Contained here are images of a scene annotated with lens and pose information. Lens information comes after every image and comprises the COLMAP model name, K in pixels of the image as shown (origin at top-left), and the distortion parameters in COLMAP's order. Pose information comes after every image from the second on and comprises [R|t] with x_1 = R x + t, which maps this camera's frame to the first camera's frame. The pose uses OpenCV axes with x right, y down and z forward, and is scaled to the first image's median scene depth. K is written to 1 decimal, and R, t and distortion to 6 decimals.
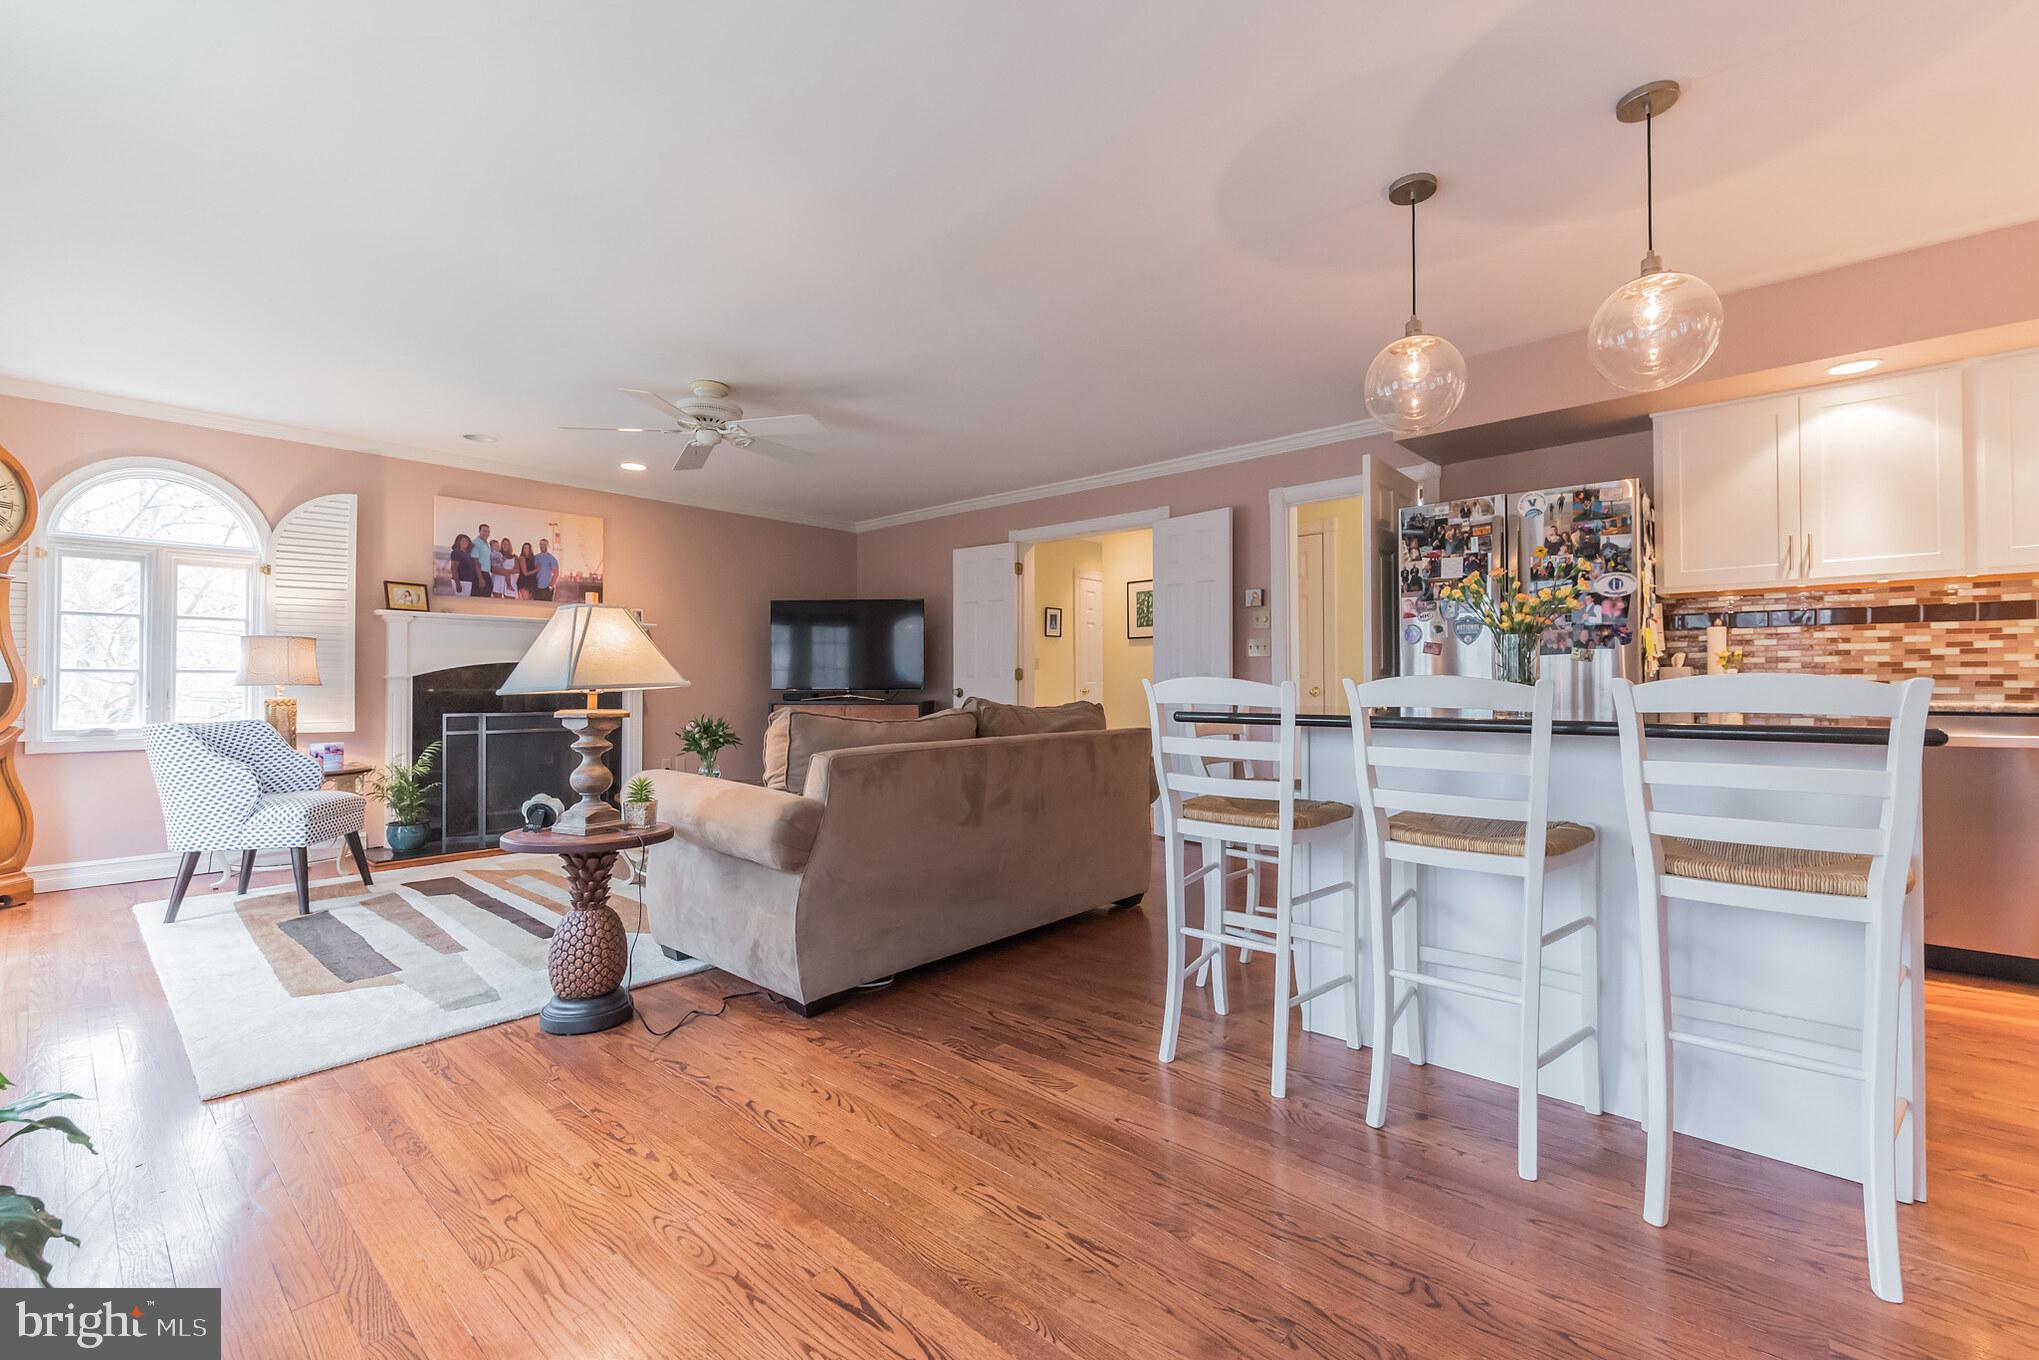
lens RADIAL K [[873.1, 0, 1019.5], [0, 873.1, 680.0], [0, 0, 1]] dist [0.004118, 0.000533]
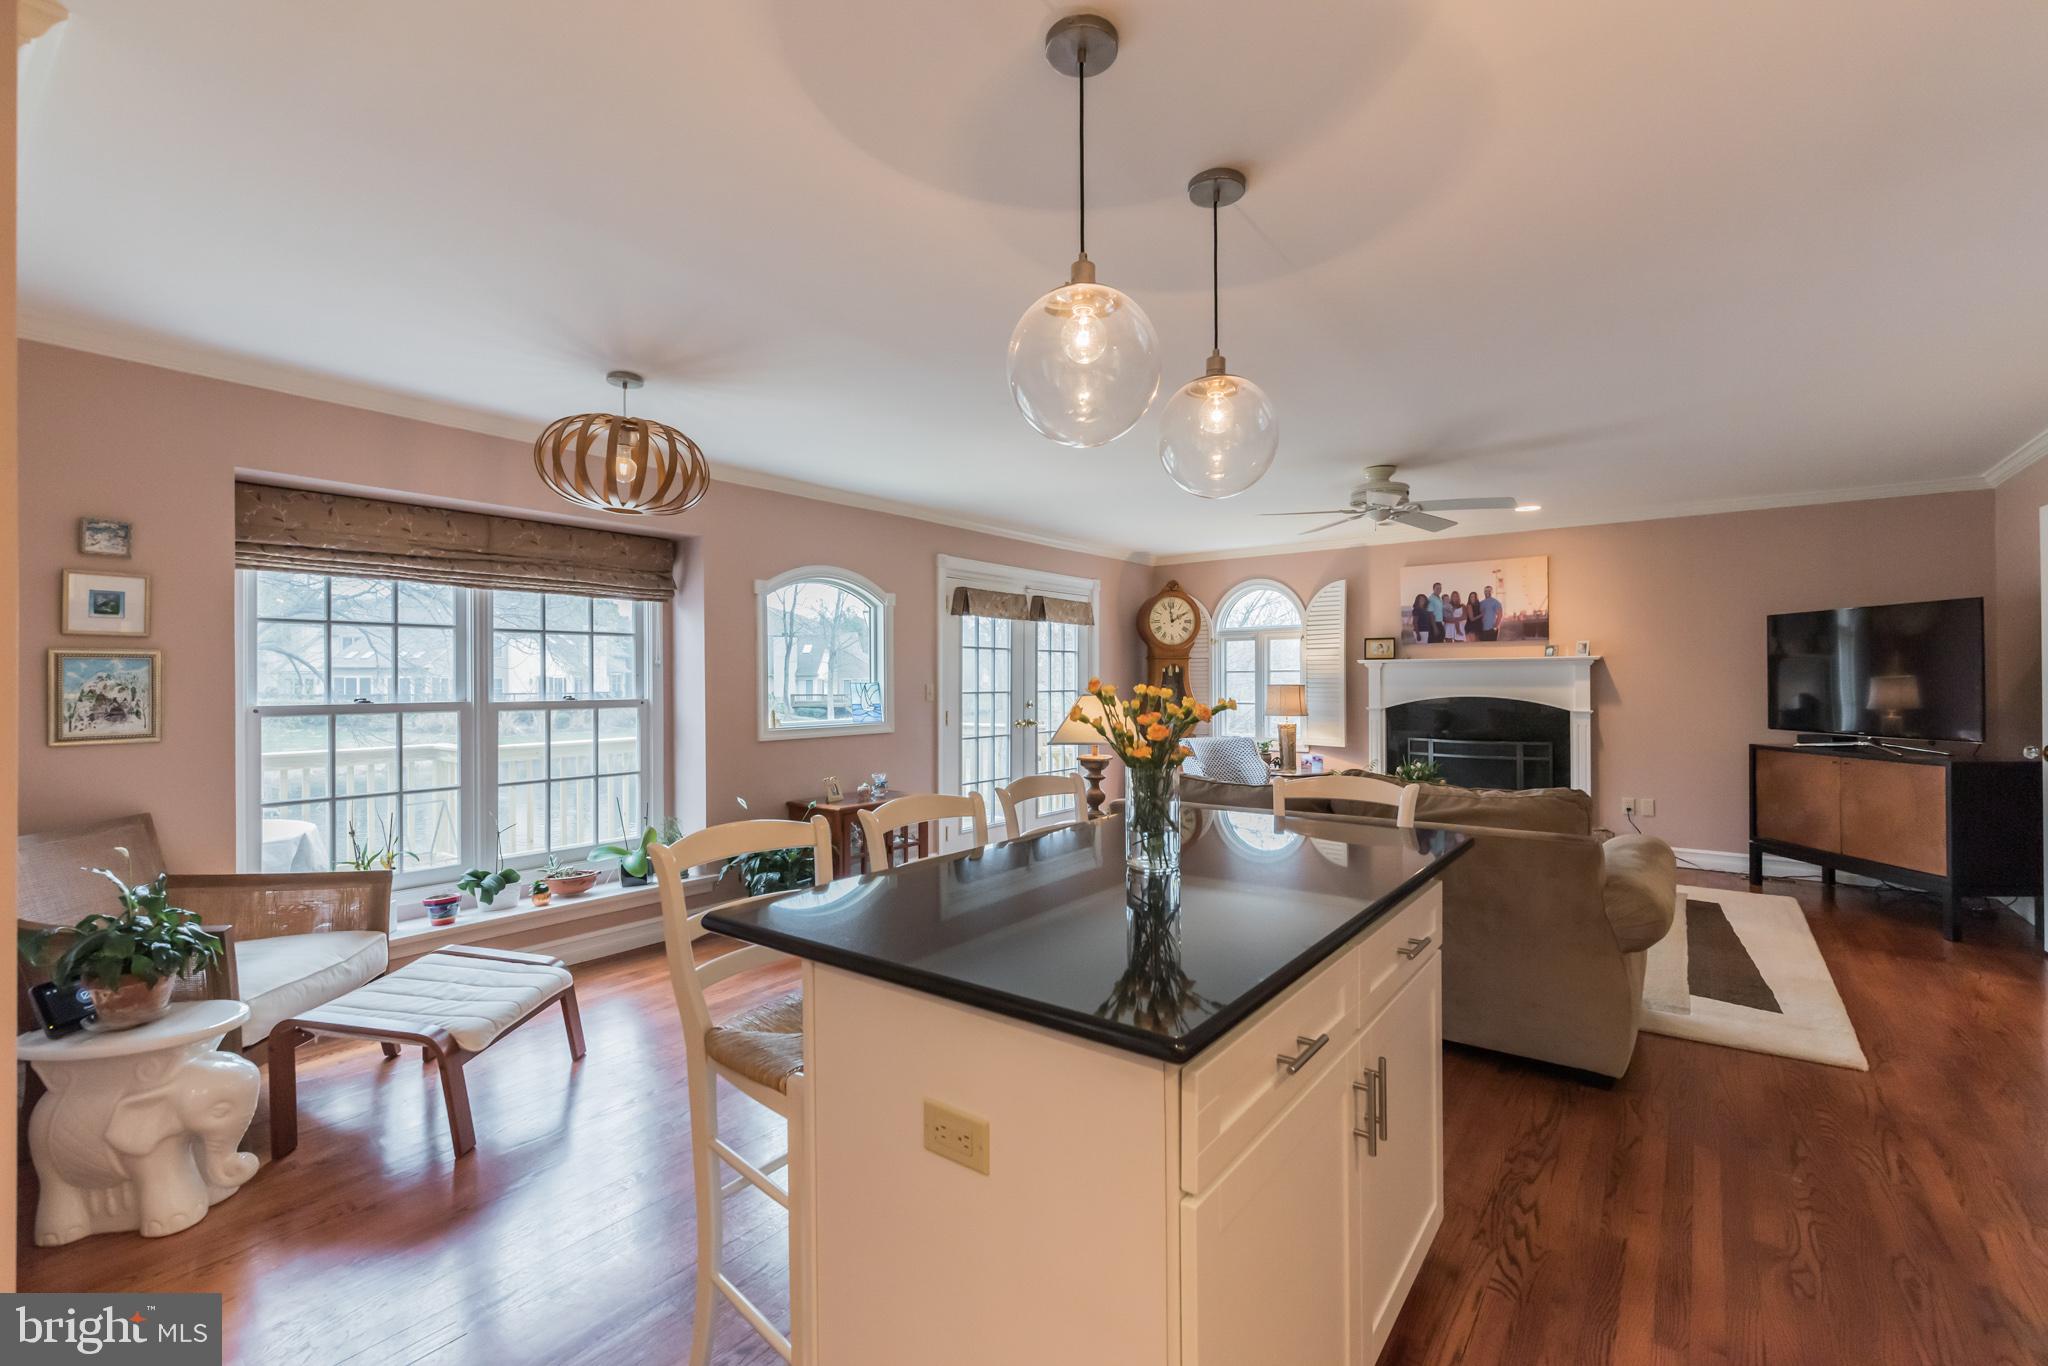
lens RADIAL K [[877.0, 0, 1024.0], [0, 877.0, 683.0], [0, 0, 1]] dist [0.004118, 0.000533]
pose [[0.083514, 0.004780, -0.996495, 0.883068], [0.013379, 0.999893, 0.005918, -0.086621], [0.996417, -0.013826, 0.083441, 0.521983]]
